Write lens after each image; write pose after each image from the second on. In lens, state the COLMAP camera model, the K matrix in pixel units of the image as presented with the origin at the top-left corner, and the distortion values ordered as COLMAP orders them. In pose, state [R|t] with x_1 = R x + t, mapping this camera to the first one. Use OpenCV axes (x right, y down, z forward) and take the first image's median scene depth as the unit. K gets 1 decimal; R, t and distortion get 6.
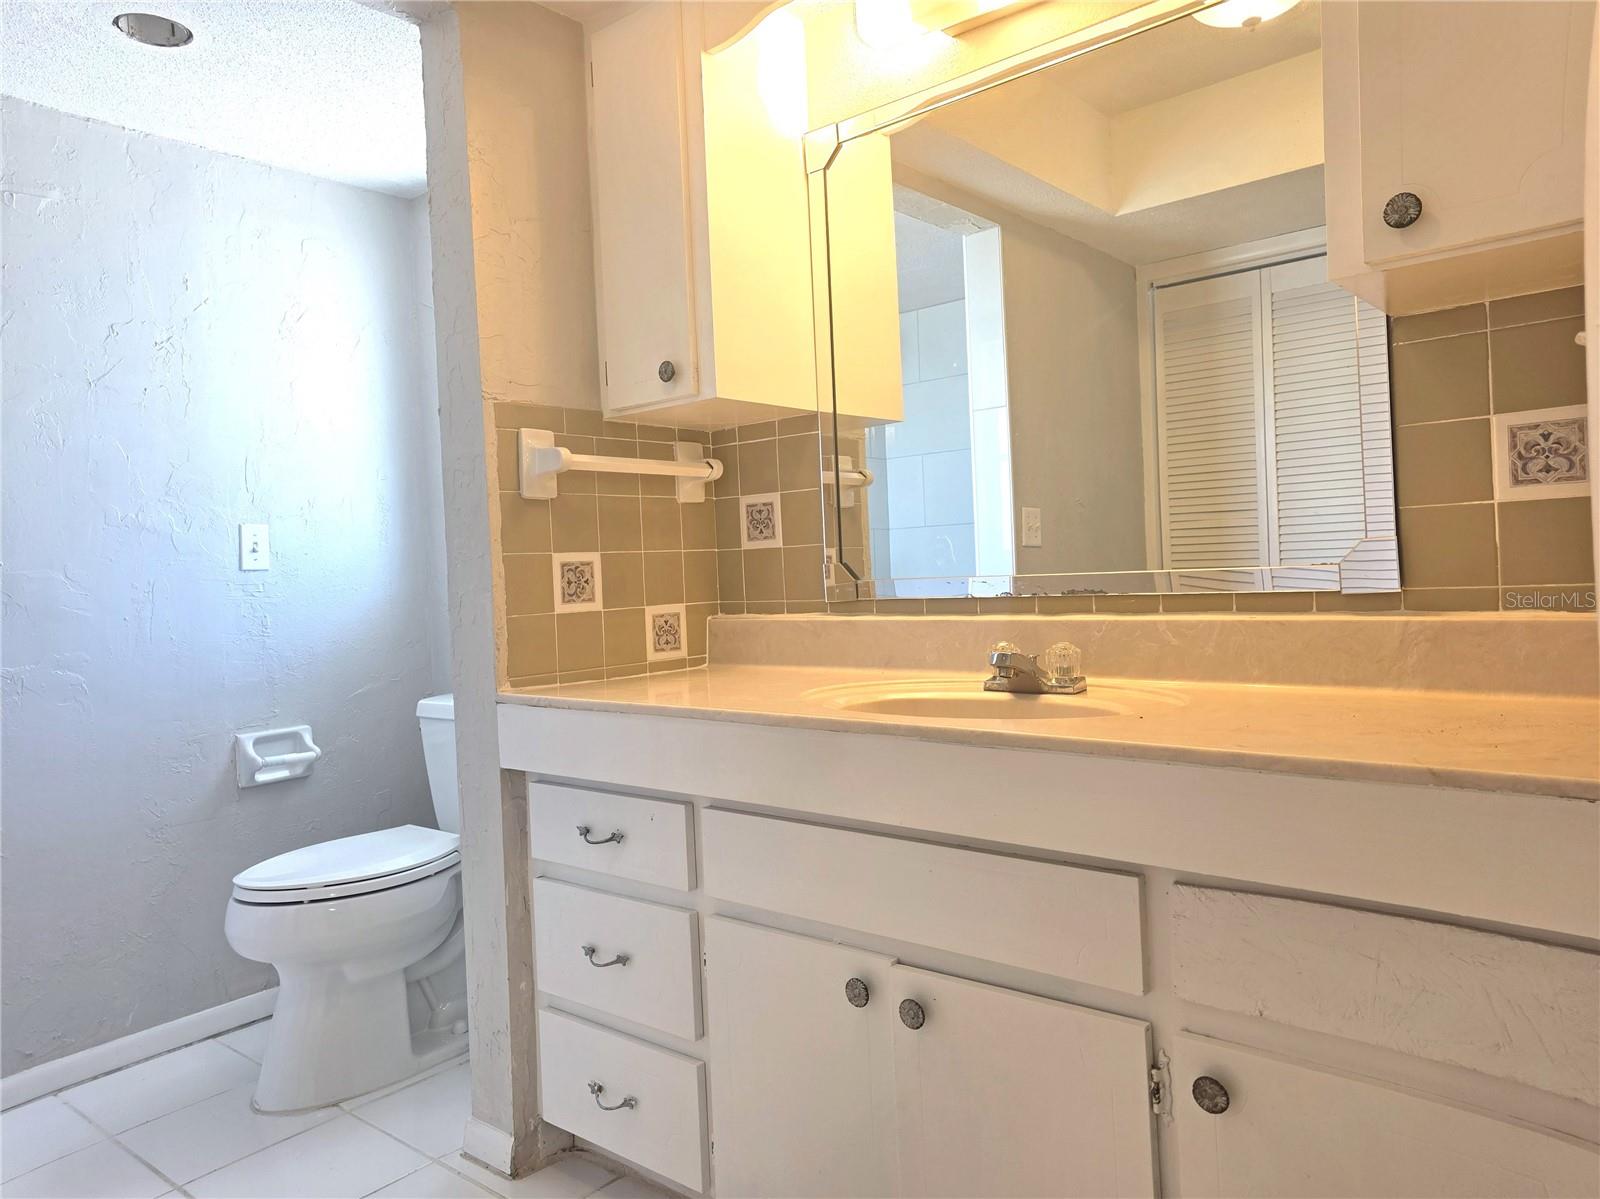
lens RADIAL K [[1109.9, 0, 800.0], [0, 1109.9, 599.5], [0, 0, 1]] dist [0.048214, 0.004581]
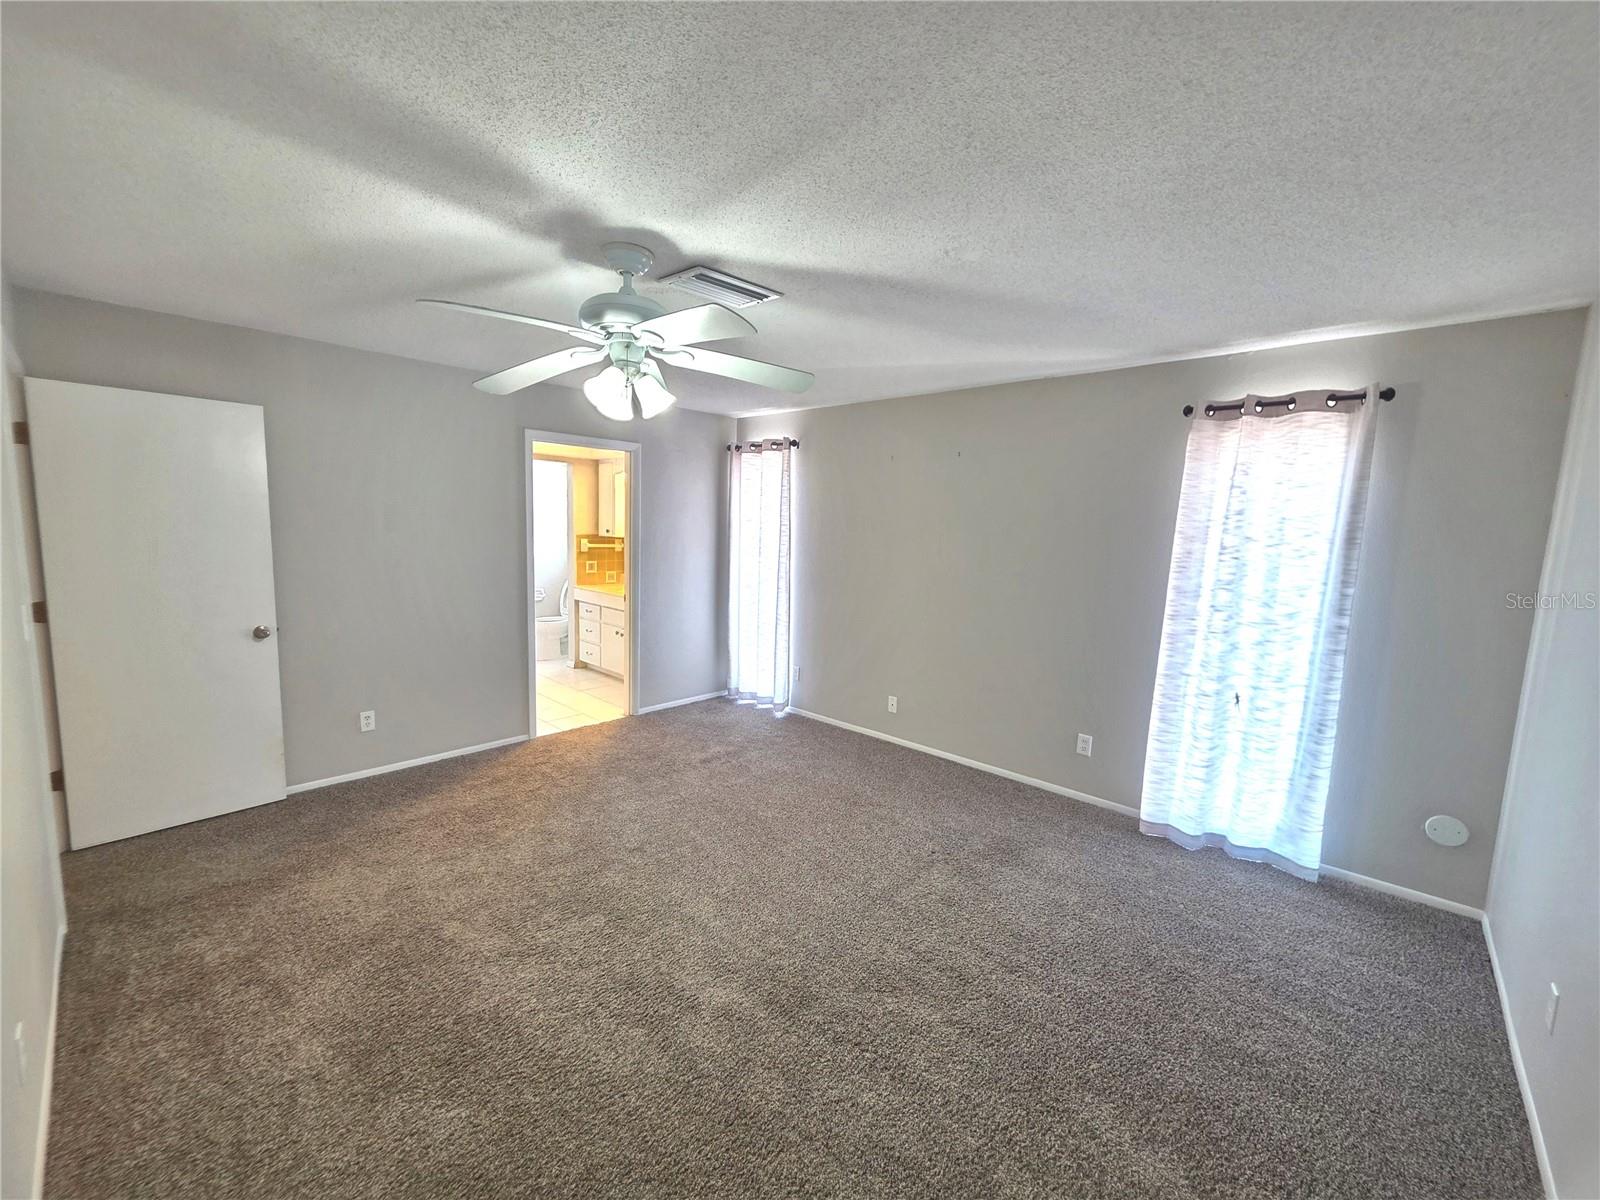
lens RADIAL K [[641.9, 0, 794.7], [0, 641.9, 595.2], [0, 0, 1]] dist [-0.000472, -0.000007]
pose [[0.995593, 0.081230, -0.046863, 0.987619], [-0.076955, 0.993252, 0.086771, -0.235748], [0.053595, -0.082782, 0.995125, -2.169540]]
